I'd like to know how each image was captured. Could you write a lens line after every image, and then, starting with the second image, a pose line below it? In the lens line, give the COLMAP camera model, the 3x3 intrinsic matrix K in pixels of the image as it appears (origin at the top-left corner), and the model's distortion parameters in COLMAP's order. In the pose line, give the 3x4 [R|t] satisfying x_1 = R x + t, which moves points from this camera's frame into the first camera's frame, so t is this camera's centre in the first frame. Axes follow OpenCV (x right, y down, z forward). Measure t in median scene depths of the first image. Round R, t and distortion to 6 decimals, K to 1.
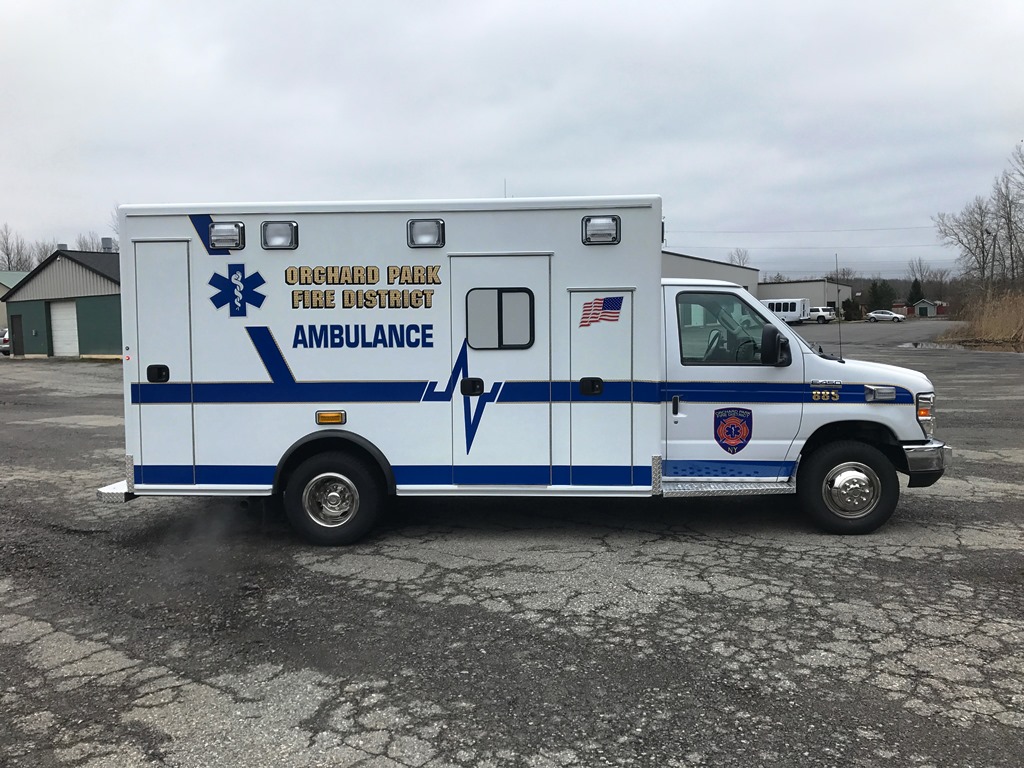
lens RADIAL K [[843.5, 0, 517.2], [0, 843.5, 382.6], [0, 0, 1]] dist [0.037886, -0.052608]
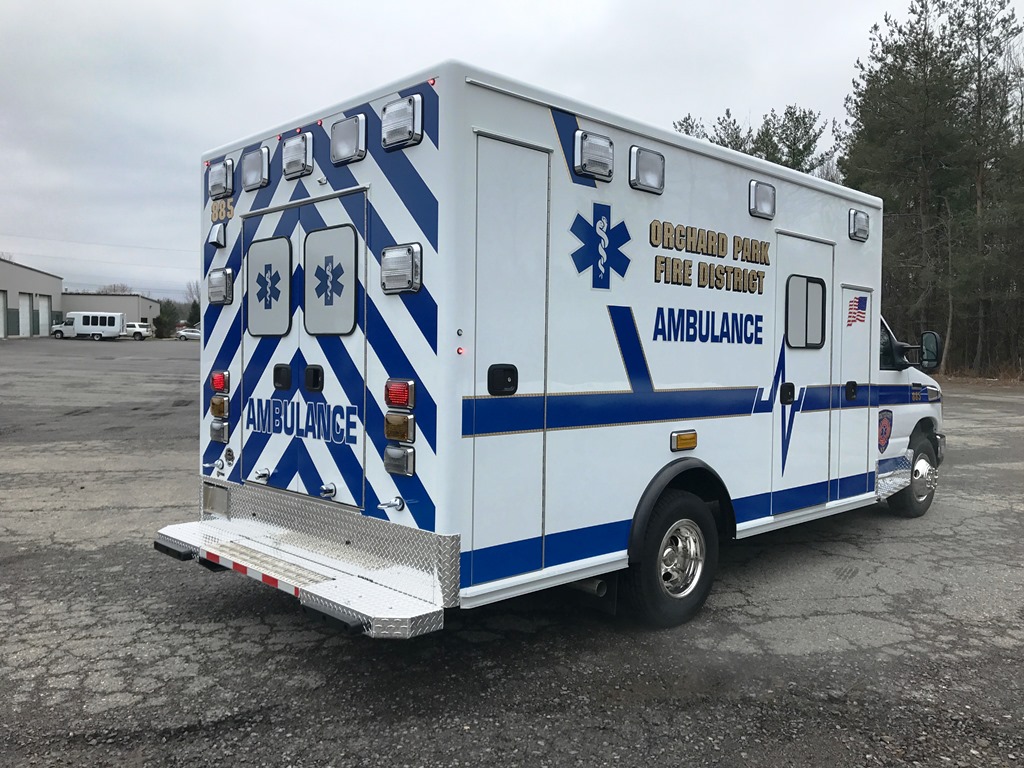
lens RADIAL K [[843.5, 0, 505.0], [0, 843.5, 387.8], [0, 0, 1]] dist [0.037886, -0.052608]
pose [[0.678529, -0.011681, 0.734481, -0.849233], [0.023903, 0.999695, -0.006183, -0.002045], [-0.734185, 0.021752, 0.678601, 0.638477]]
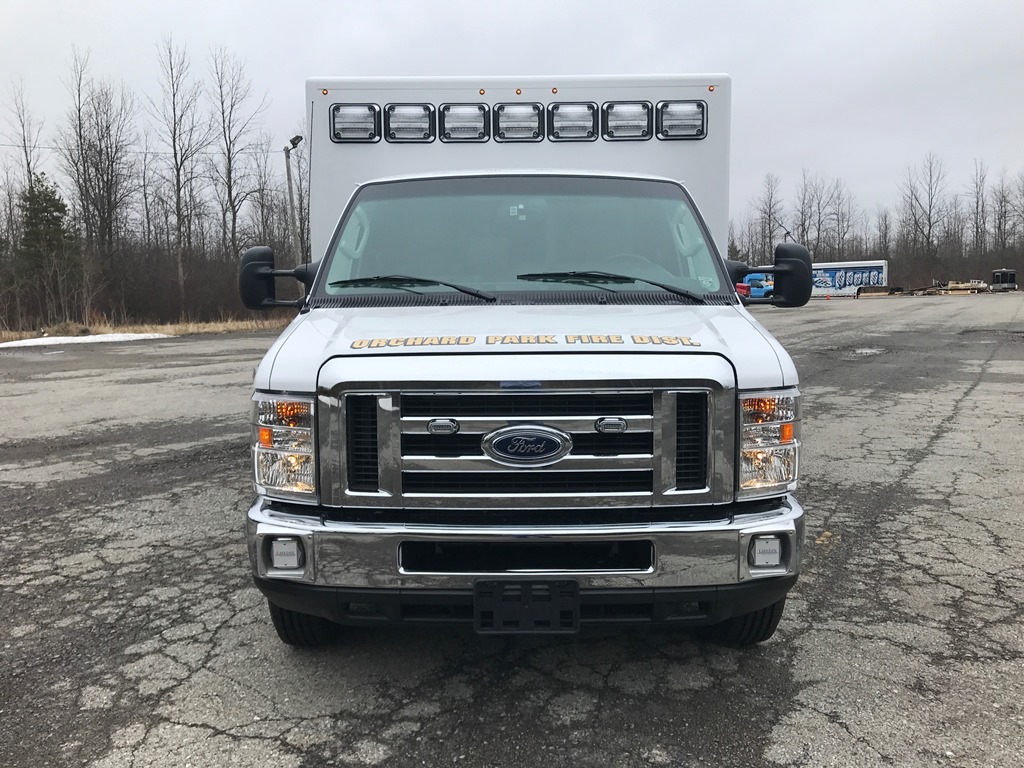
lens RADIAL K [[843.5, 0, 513.3], [0, 843.5, 385.5], [0, 0, 1]] dist [0.037886, -0.052608]
pose [[0.064408, 0.122143, -0.990421, 0.932424], [-0.046967, 0.991752, 0.119253, -0.048174], [0.996818, 0.038836, 0.069613, 1.112804]]
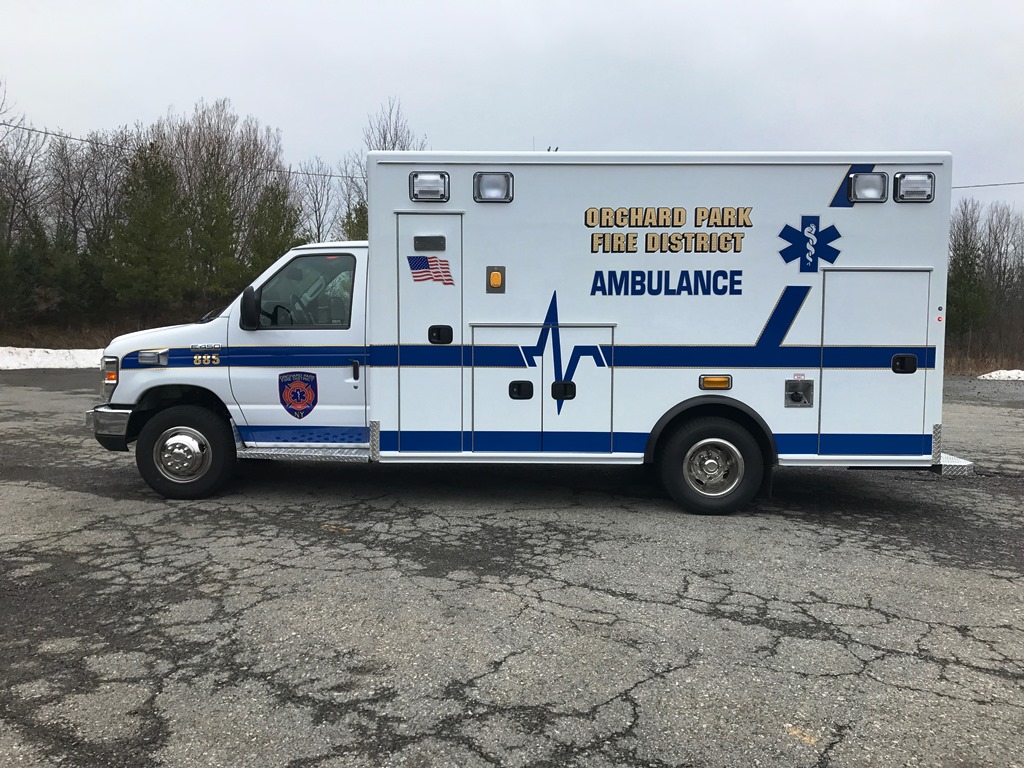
lens RADIAL K [[843.5, 0, 503.5], [0, 843.5, 386.3], [0, 0, 1]] dist [0.037886, -0.052608]
pose [[-0.998839, 0.006729, -0.047703, 0.083702], [0.000192, 0.990745, 0.135739, -0.104912], [0.048175, 0.135572, -0.989596, 2.316101]]
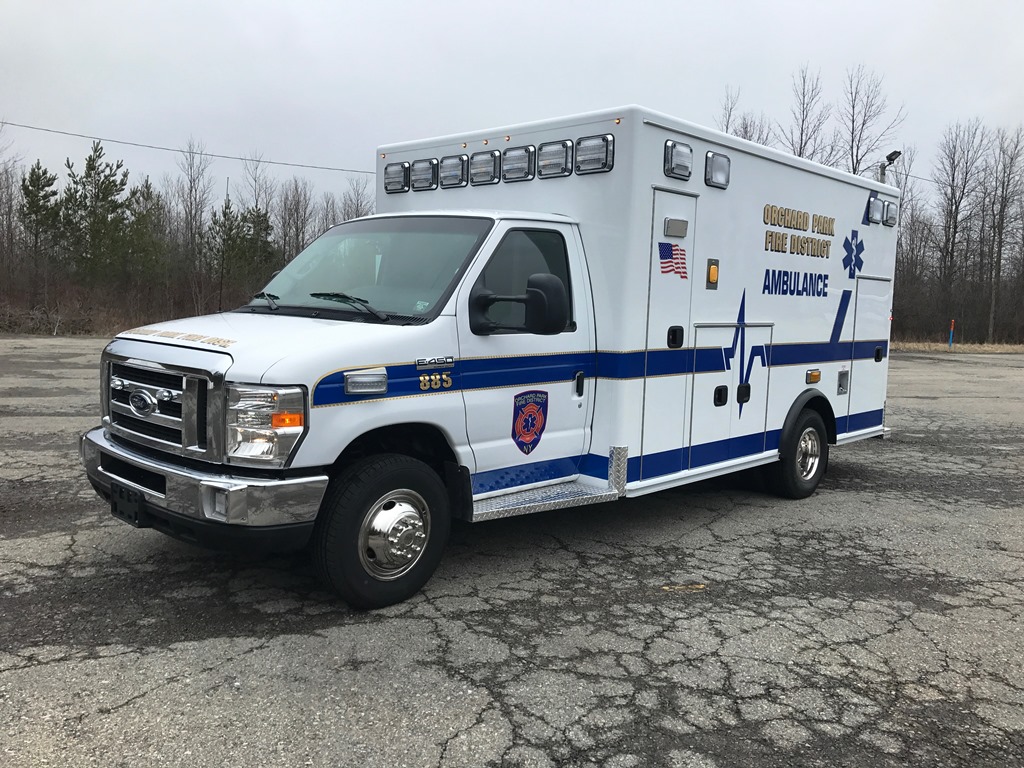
lens RADIAL K [[843.5, 0, 505.7], [0, 843.5, 382.1], [0, 0, 1]] dist [0.037886, -0.052608]
pose [[-0.646090, 0.063402, -0.760624, 0.837314], [-0.068108, 0.987779, 0.140190, -0.093314], [0.760217, 0.142380, -0.633876, 1.755548]]
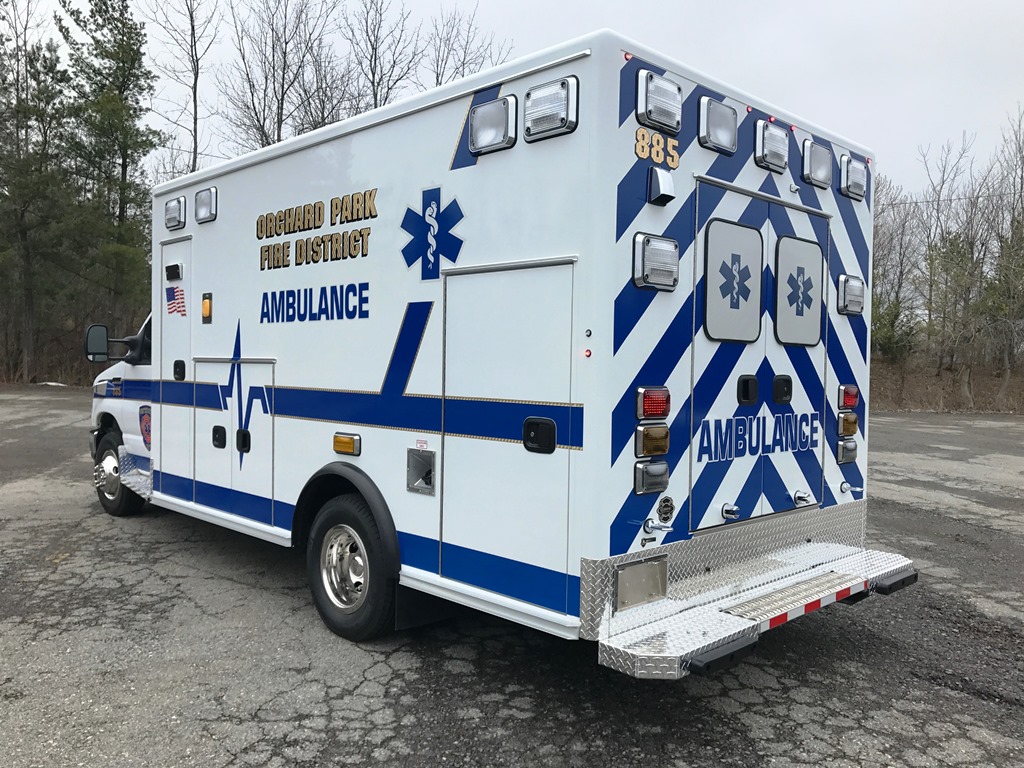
lens RADIAL K [[843.5, 0, 515.0], [0, 843.5, 387.1], [0, 0, 1]] dist [0.037886, -0.052608]
pose [[-0.744590, -0.023739, 0.667100, -0.741599], [0.025187, 0.997657, 0.063614, -0.063158], [-0.667047, 0.064169, -0.742247, 1.782249]]
